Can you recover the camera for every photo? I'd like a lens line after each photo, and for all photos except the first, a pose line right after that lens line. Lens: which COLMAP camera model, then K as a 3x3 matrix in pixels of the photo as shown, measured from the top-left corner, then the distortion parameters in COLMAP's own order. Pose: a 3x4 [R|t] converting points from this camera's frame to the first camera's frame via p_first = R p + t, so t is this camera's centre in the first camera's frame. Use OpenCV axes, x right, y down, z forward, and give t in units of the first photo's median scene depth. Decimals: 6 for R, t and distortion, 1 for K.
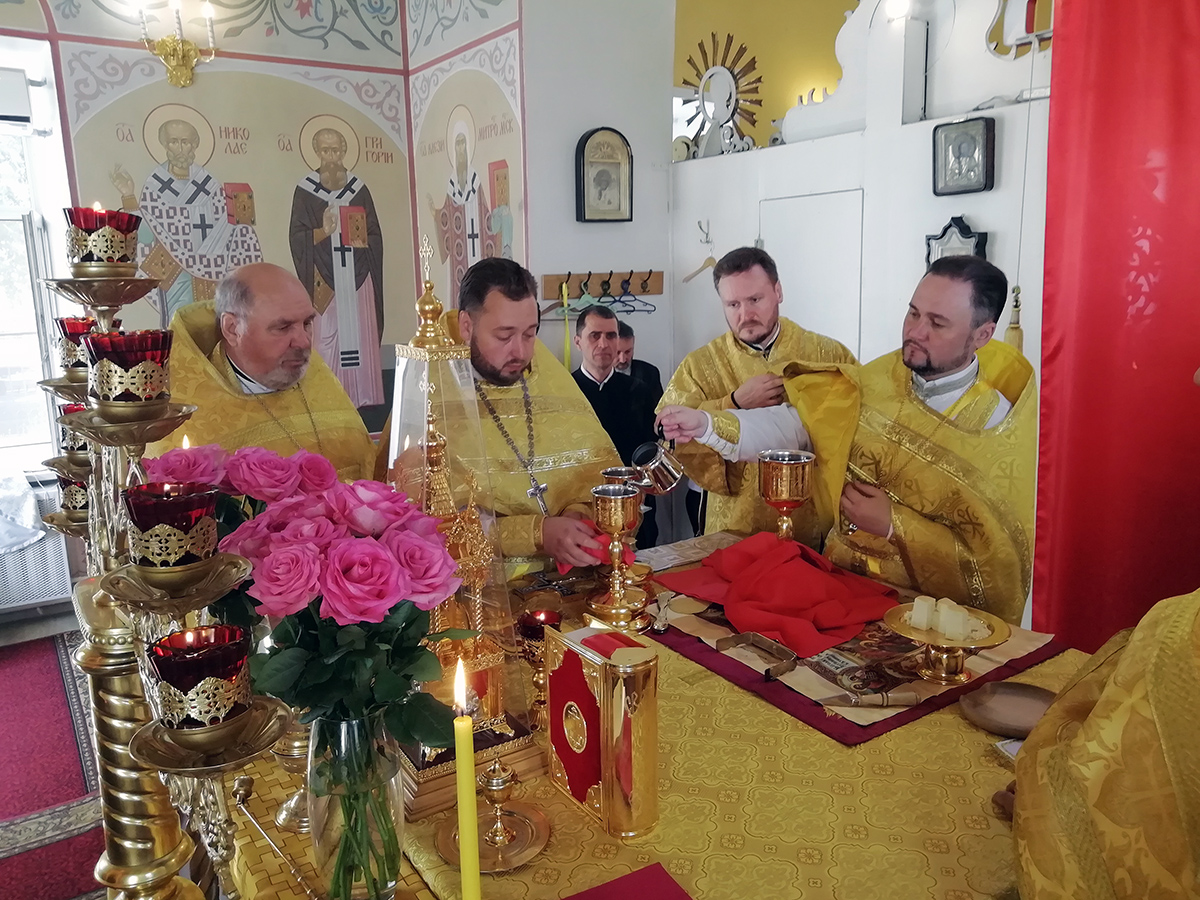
lens RADIAL K [[886.2, 0, 599.8], [0, 886.2, 444.3], [0, 0, 1]] dist [0.030981, -0.016976]
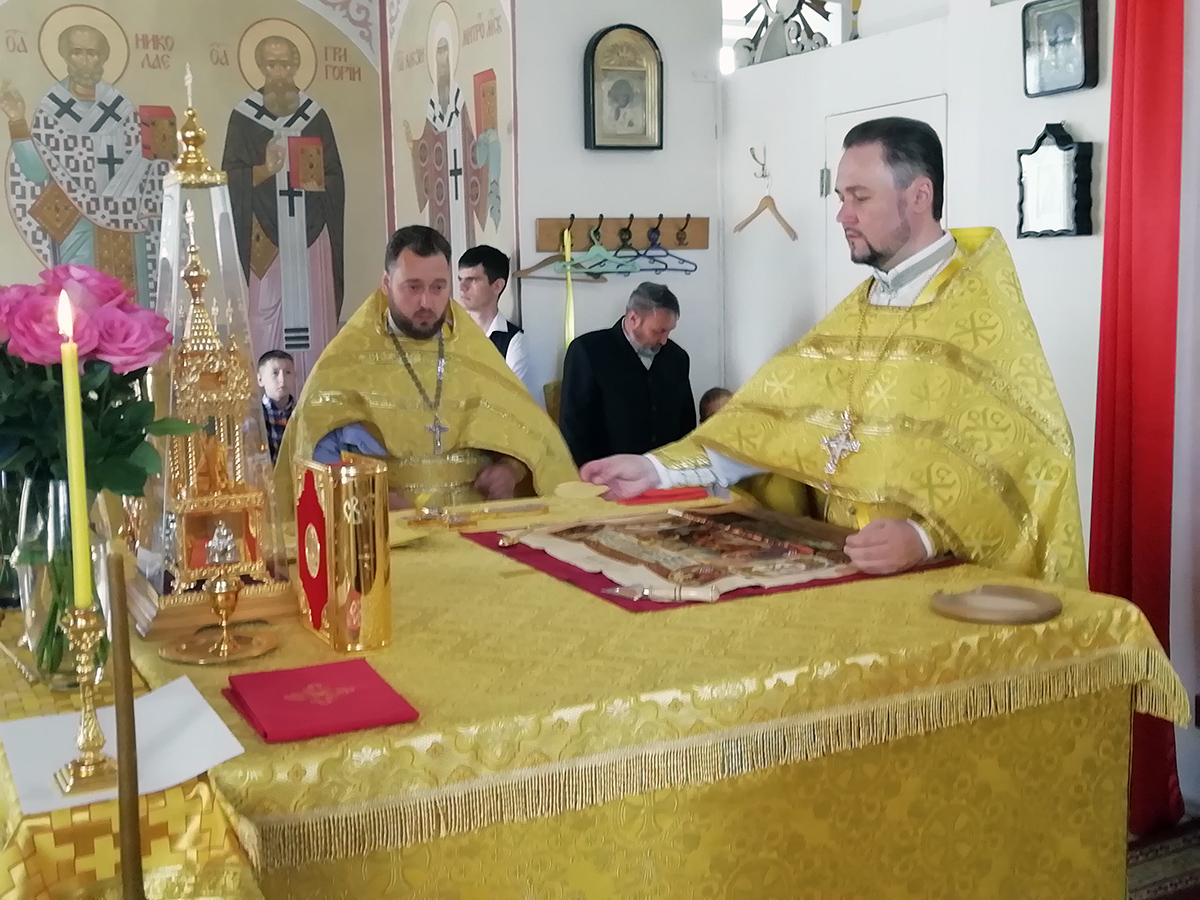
lens RADIAL K [[1349.9, 0, 599.5], [0, 1349.9, 437.5], [0, 0, 1]] dist [0.038990, 0.000000]
pose [[0.994530, 0.014224, -0.103476, 0.104000], [-0.021489, 0.997355, -0.069433, 0.068707], [0.102215, 0.071277, 0.992206, -0.108317]]
